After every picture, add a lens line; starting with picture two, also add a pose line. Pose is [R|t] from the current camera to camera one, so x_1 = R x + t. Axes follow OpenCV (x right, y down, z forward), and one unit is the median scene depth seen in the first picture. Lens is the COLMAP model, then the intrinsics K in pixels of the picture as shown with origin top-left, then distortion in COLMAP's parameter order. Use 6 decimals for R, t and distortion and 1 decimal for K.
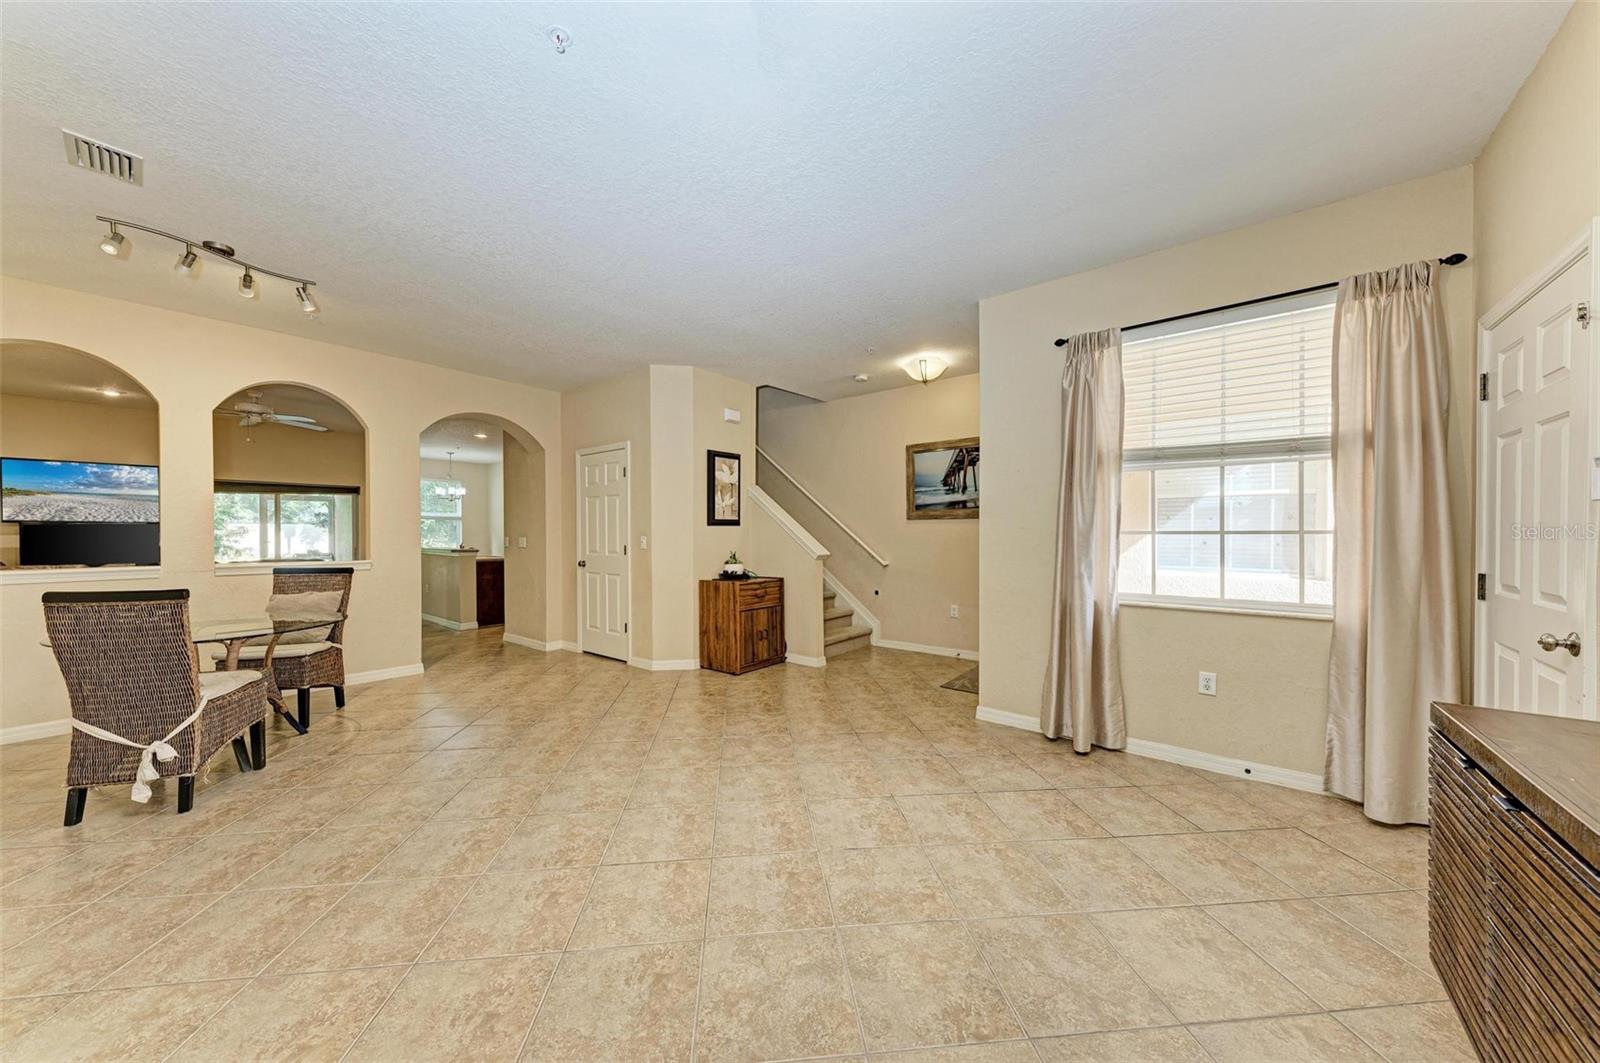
lens RADIAL K [[546.2, 0, 808.2], [0, 546.2, 537.2], [0, 0, 1]] dist [0.007640, -0.001821]
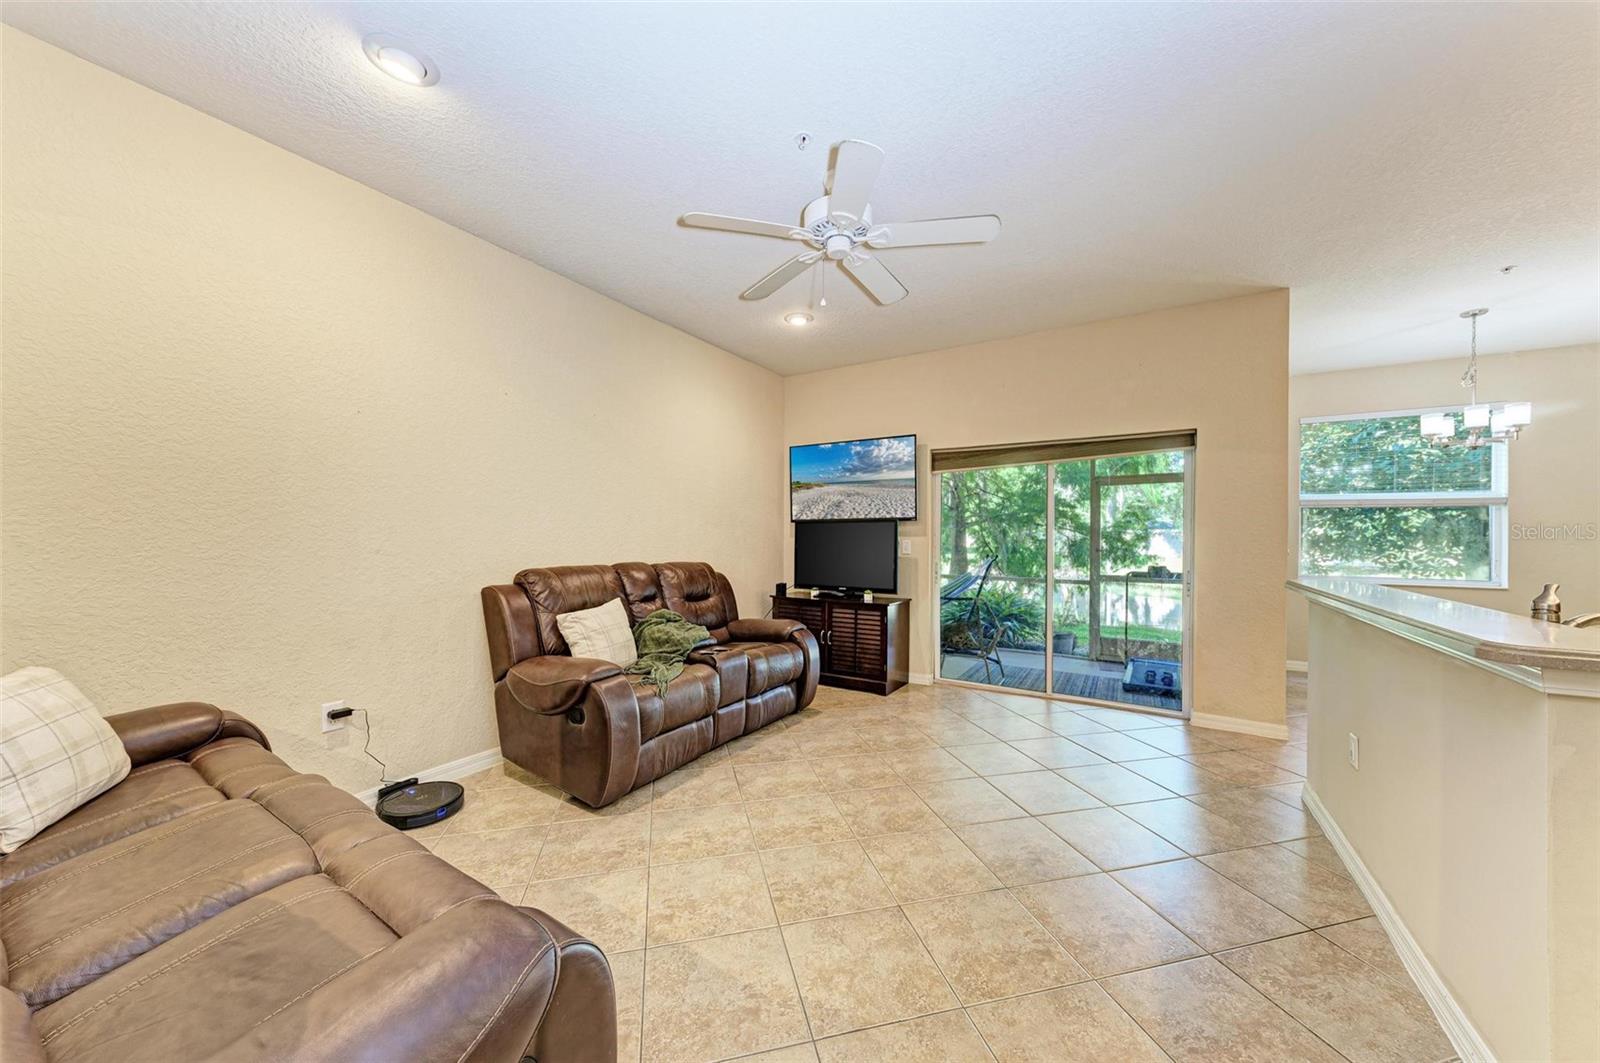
lens RADIAL K [[554.1, 0, 803.4], [0, 554.1, 538.1], [0, 0, 1]] dist [0.009015, -0.003105]
pose [[0.109735, 0.005330, -0.993947, -0.677714], [-0.010550, 0.999936, 0.004198, -0.005964], [0.993905, 0.010026, 0.109784, 1.031545]]
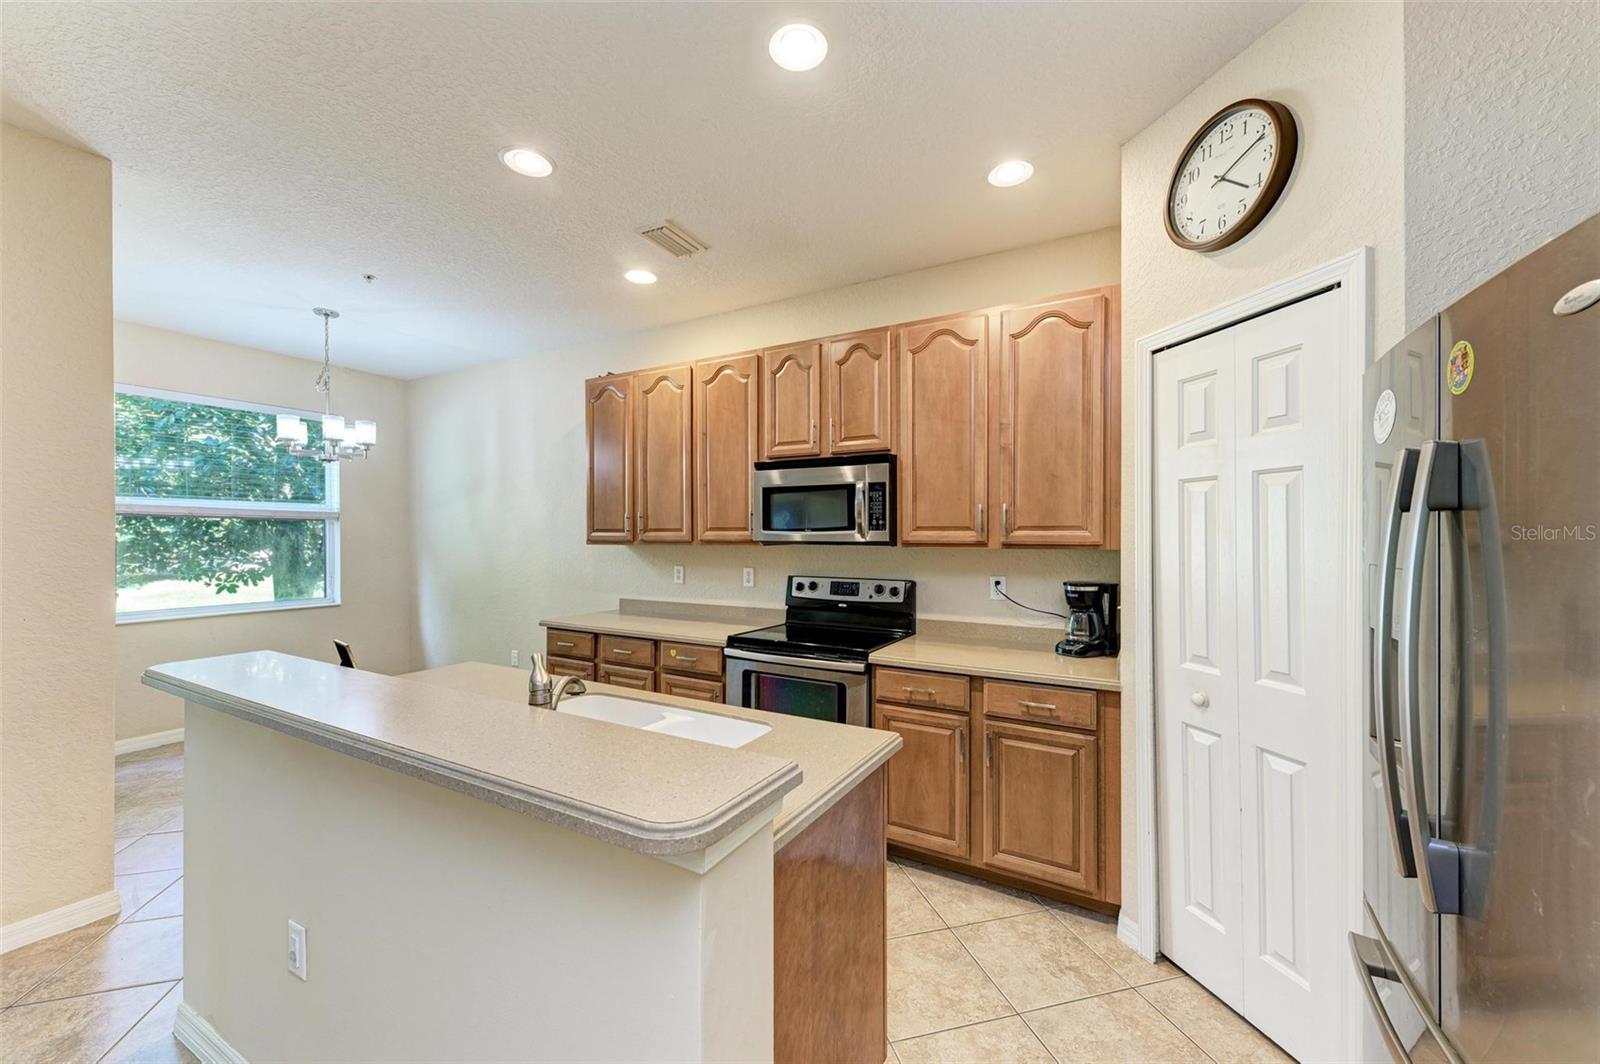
lens RADIAL K [[616.1, 0, 795.3], [0, 616.1, 538.2], [0, 0, 1]] dist [0.014233, -0.003387]
pose [[0.990716, 0.001300, 0.135945, -0.851437], [-0.000888, 0.999995, -0.003093, -0.036003], [-0.135948, 0.002943, 0.990712, 1.167132]]
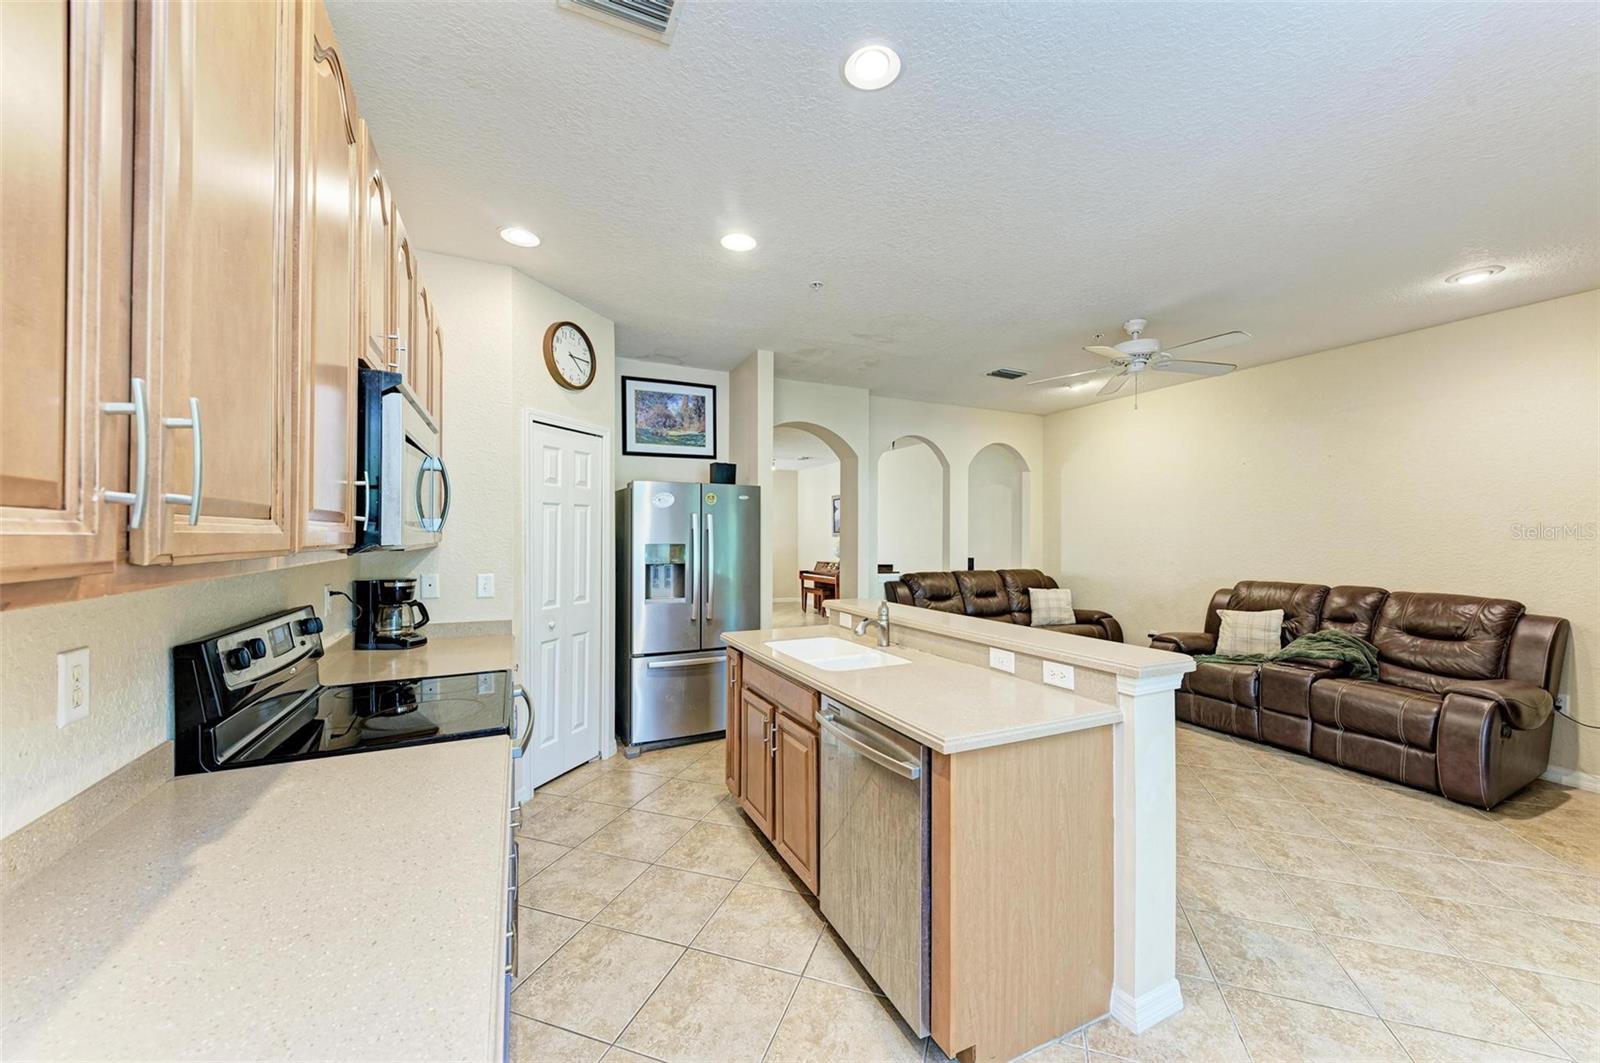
lens RADIAL K [[593.7, 0, 797.1], [0, 593.7, 539.2], [0, 0, 1]] dist [0.007002, -0.002546]
pose [[-0.888571, -0.005456, 0.458707, -1.089057], [0.000000, 0.999929, 0.011894, -0.041583], [-0.458740, 0.010568, -0.888508, 1.928301]]
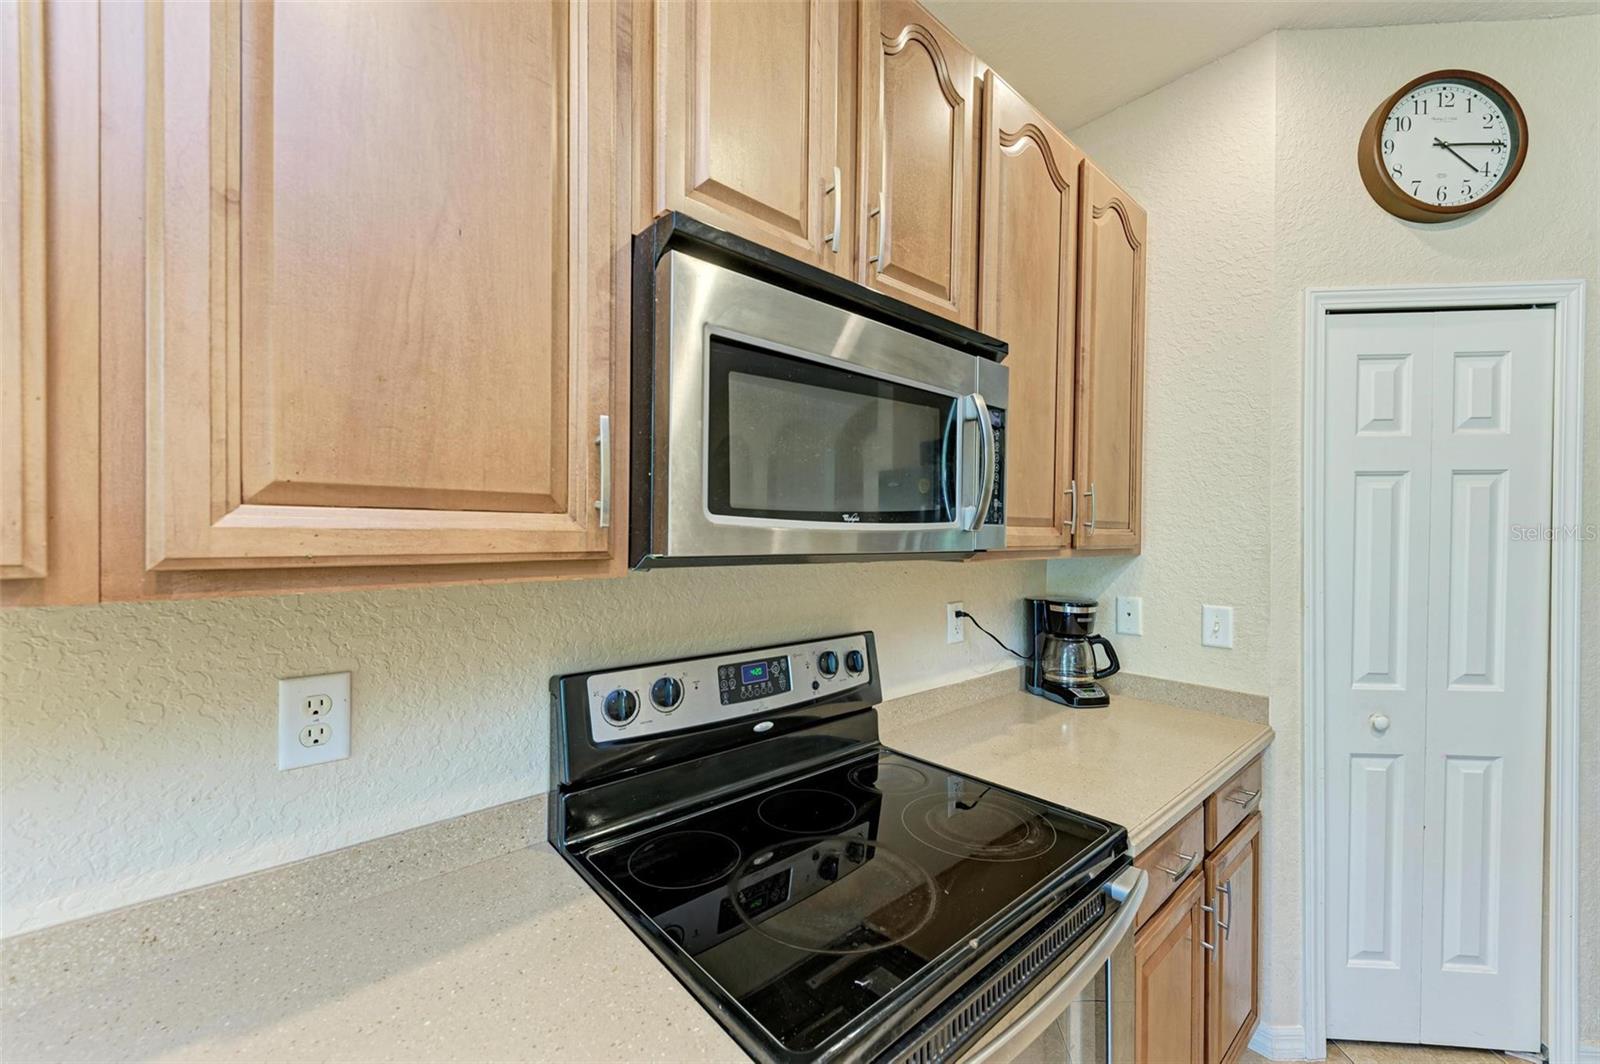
lens RADIAL K [[616.1, 0, 808.0], [0, 616.1, 538.0], [0, 0, 1]] dist [0.014233, -0.003387]
pose [[0.186275, -0.003426, 0.982492, -0.938467], [0.001809, 0.999993, 0.003144, -0.040092], [-0.982496, 0.001191, 0.186280, 1.718228]]
